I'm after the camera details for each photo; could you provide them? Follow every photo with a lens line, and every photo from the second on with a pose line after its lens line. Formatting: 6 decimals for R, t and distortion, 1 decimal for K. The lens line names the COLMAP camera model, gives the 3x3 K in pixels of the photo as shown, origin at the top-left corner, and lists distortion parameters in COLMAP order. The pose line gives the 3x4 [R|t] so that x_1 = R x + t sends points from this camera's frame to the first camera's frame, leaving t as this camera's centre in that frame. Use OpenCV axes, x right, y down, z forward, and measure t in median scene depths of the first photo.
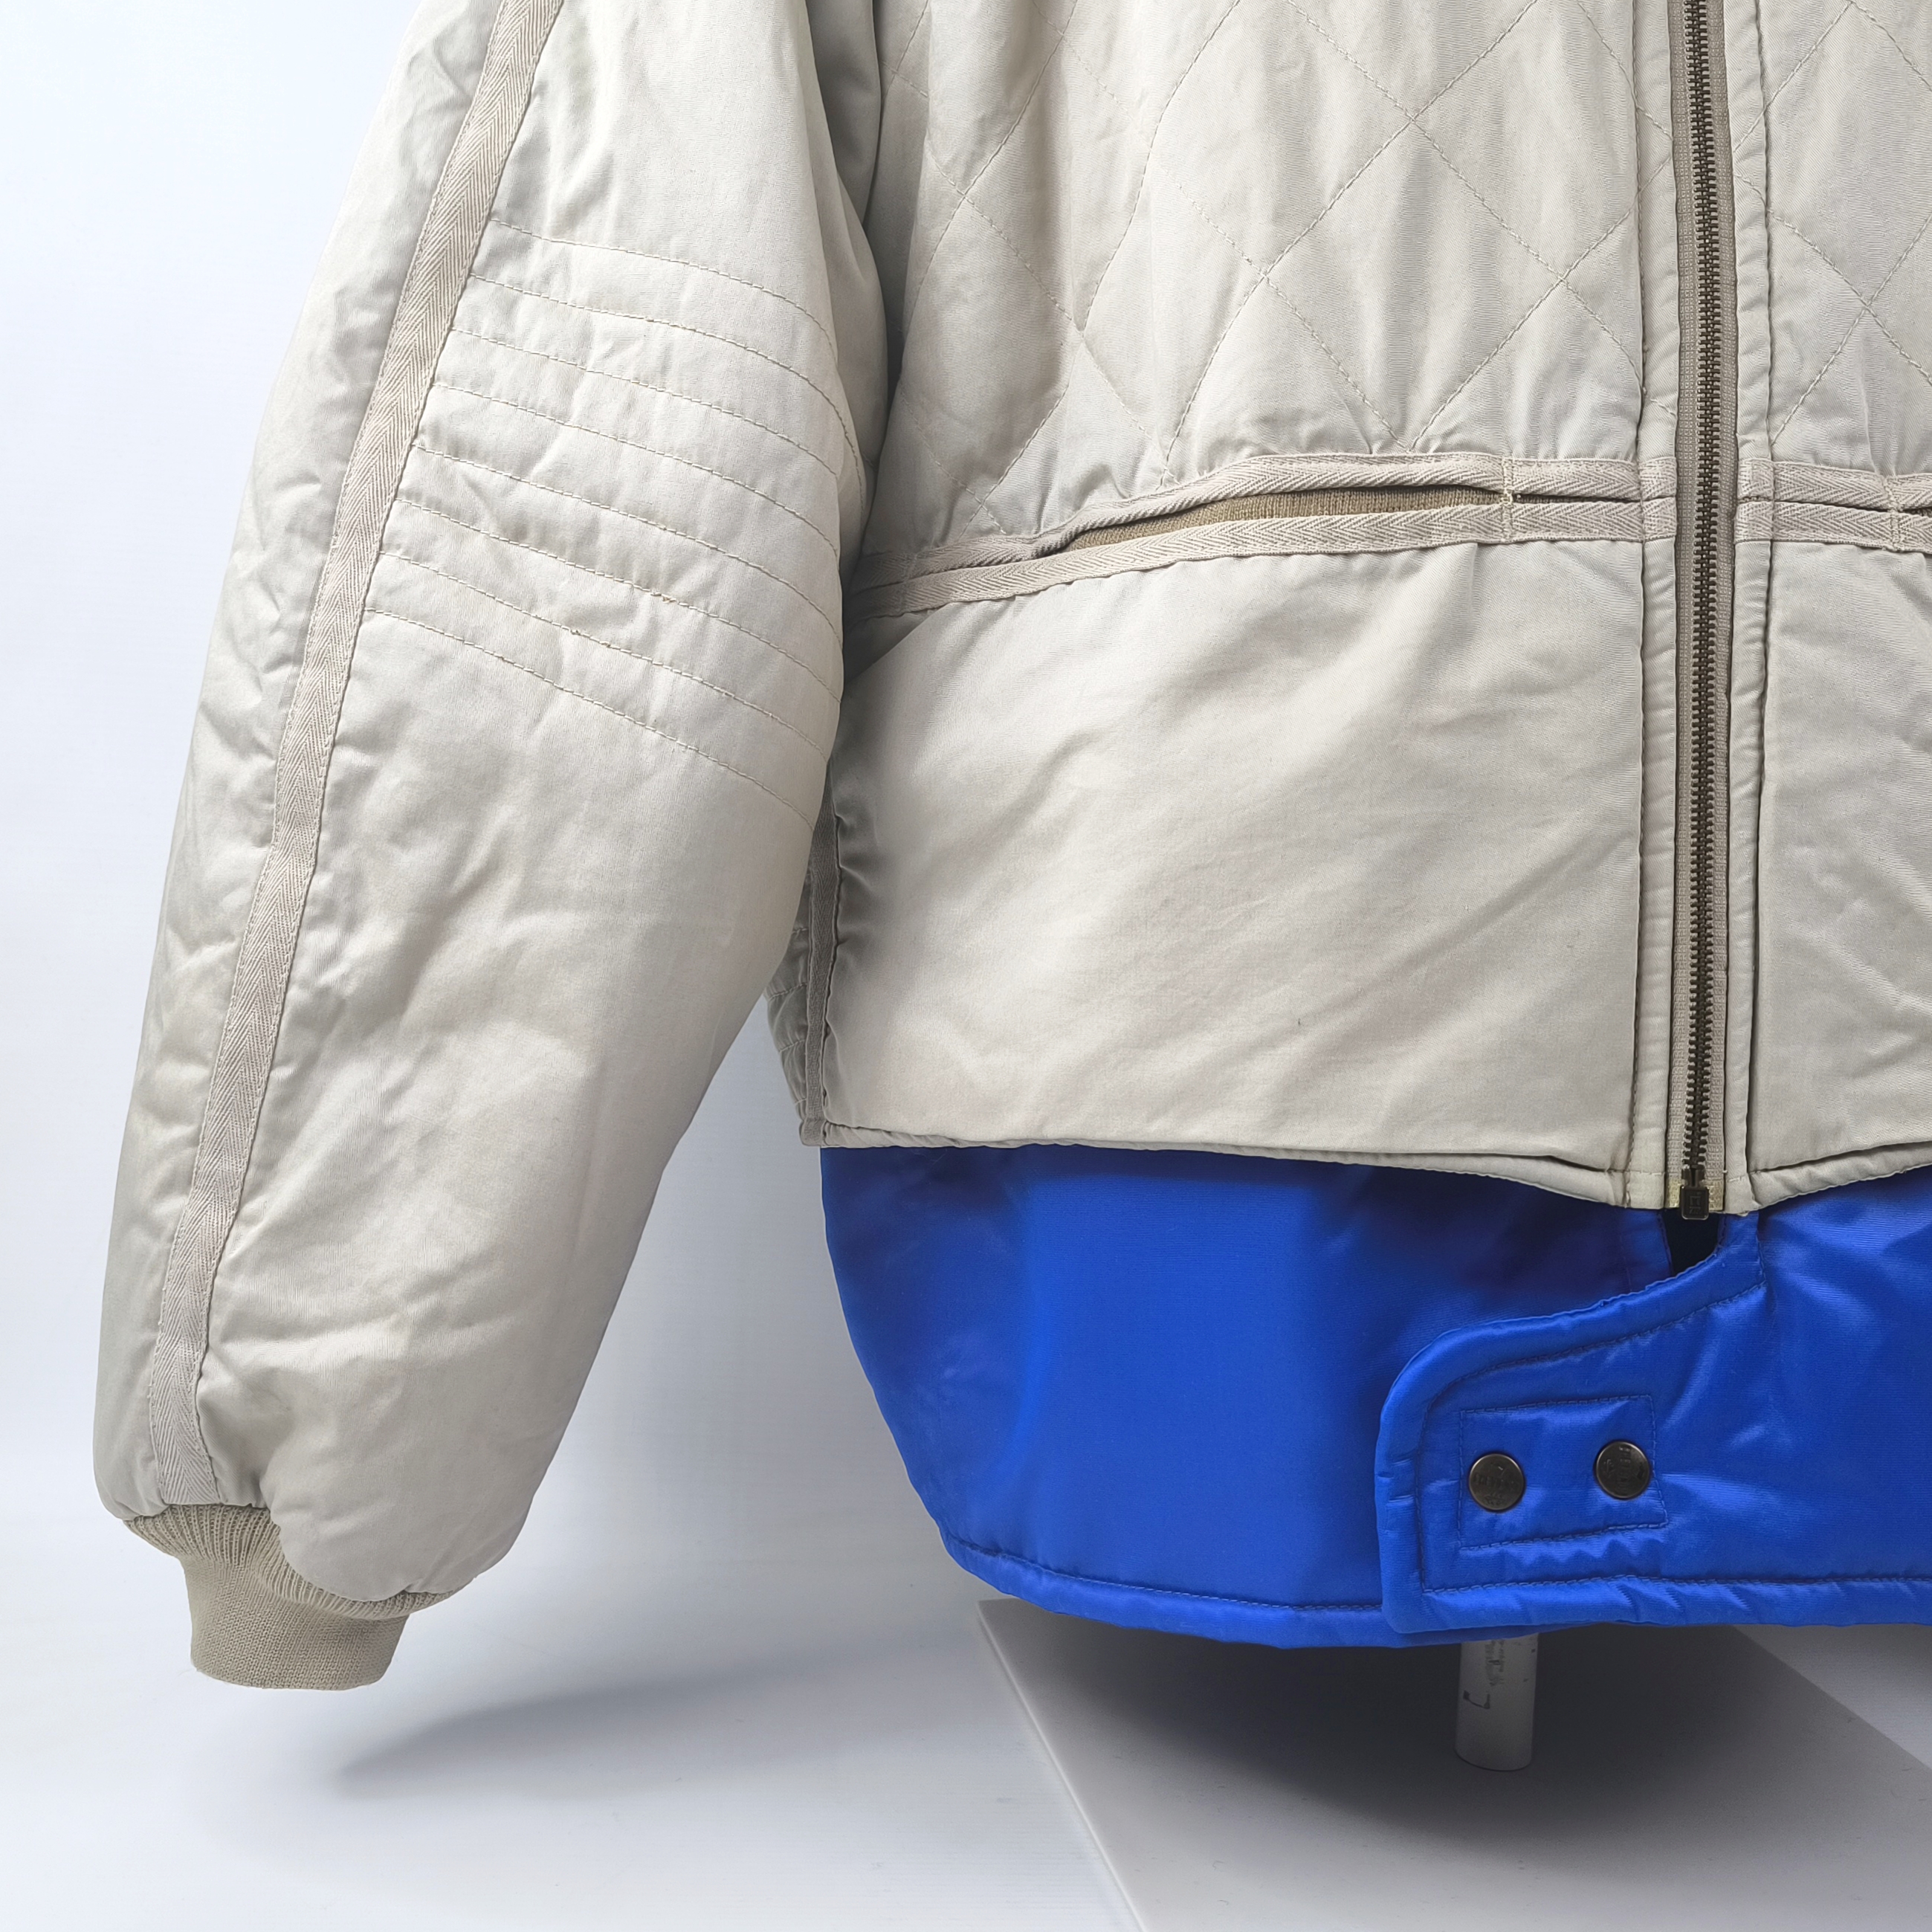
lens RADIAL K [[2229.0, 0, 1020.5], [0, 2229.0, 993.9], [0, 0, 1]] dist [0.040815, 0.000000]
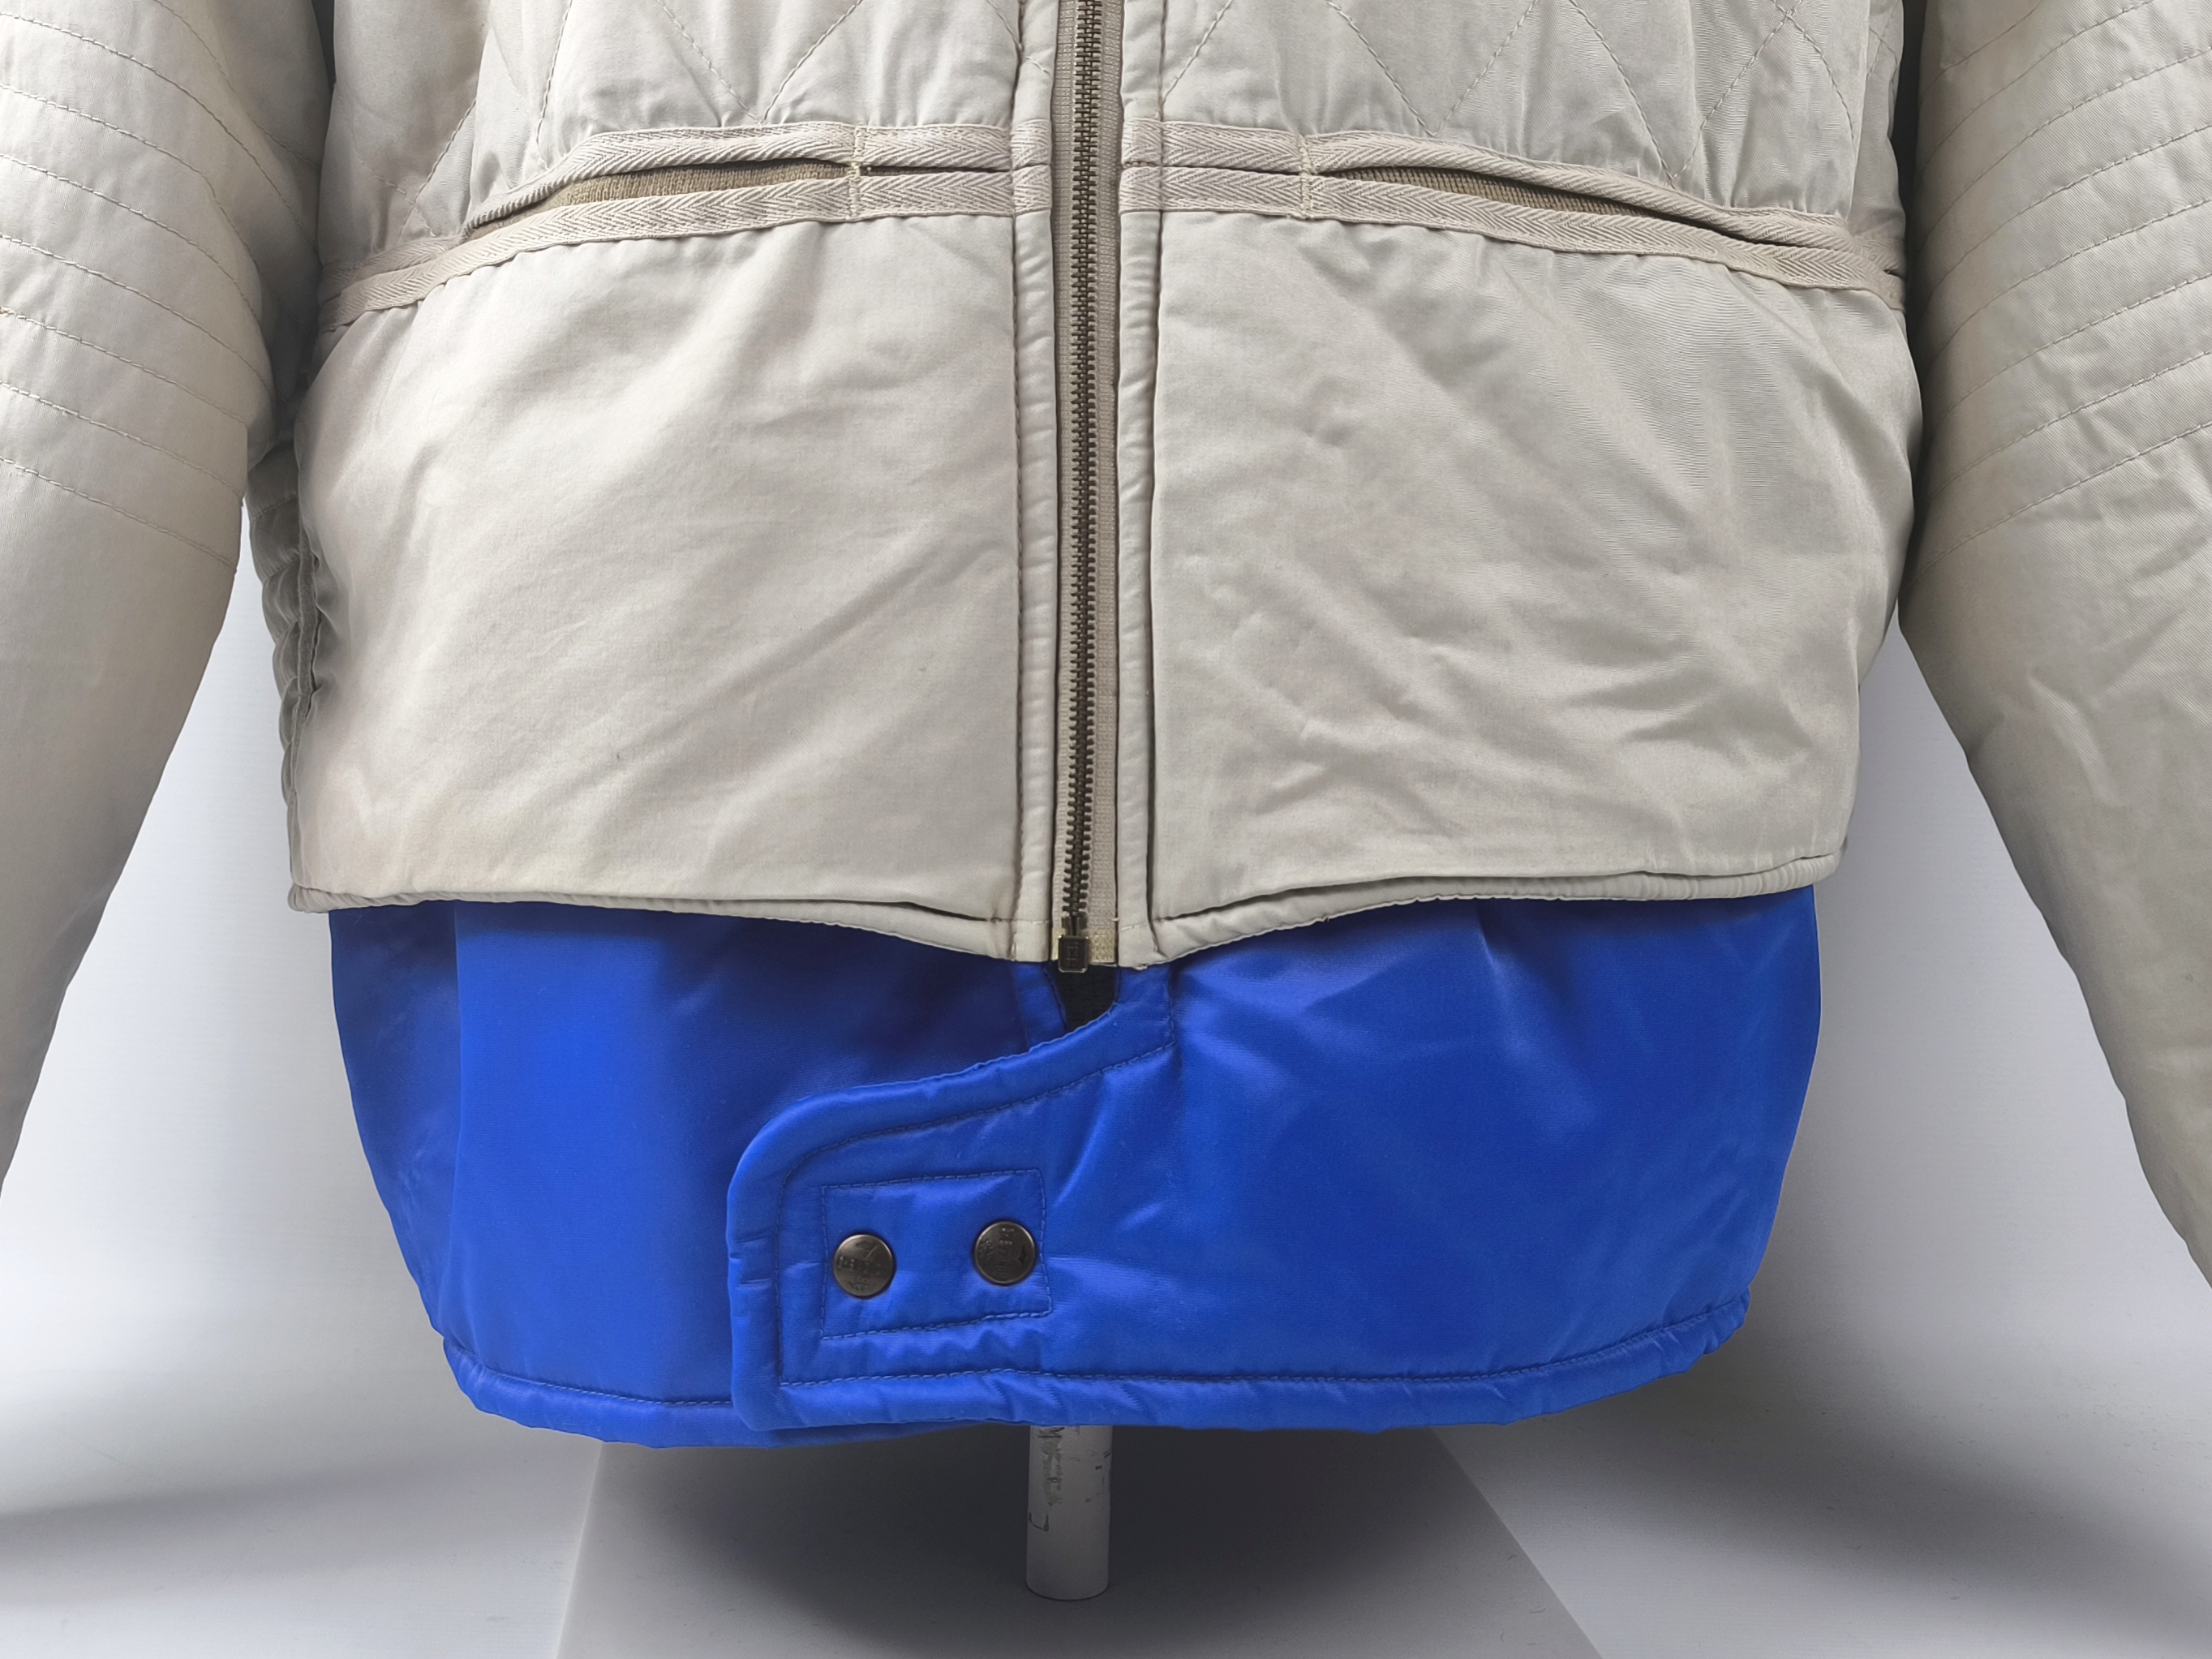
lens RADIAL K [[2443.4, 0, 1107.3], [0, 2443.4, 825.6], [0, 0, 1]] dist [0.028131, 0.000000]
pose [[0.994403, -0.008000, -0.105346, 0.415321], [0.008789, 0.999937, 0.007031, 0.034731], [0.105283, -0.007918, 0.994411, 0.030852]]
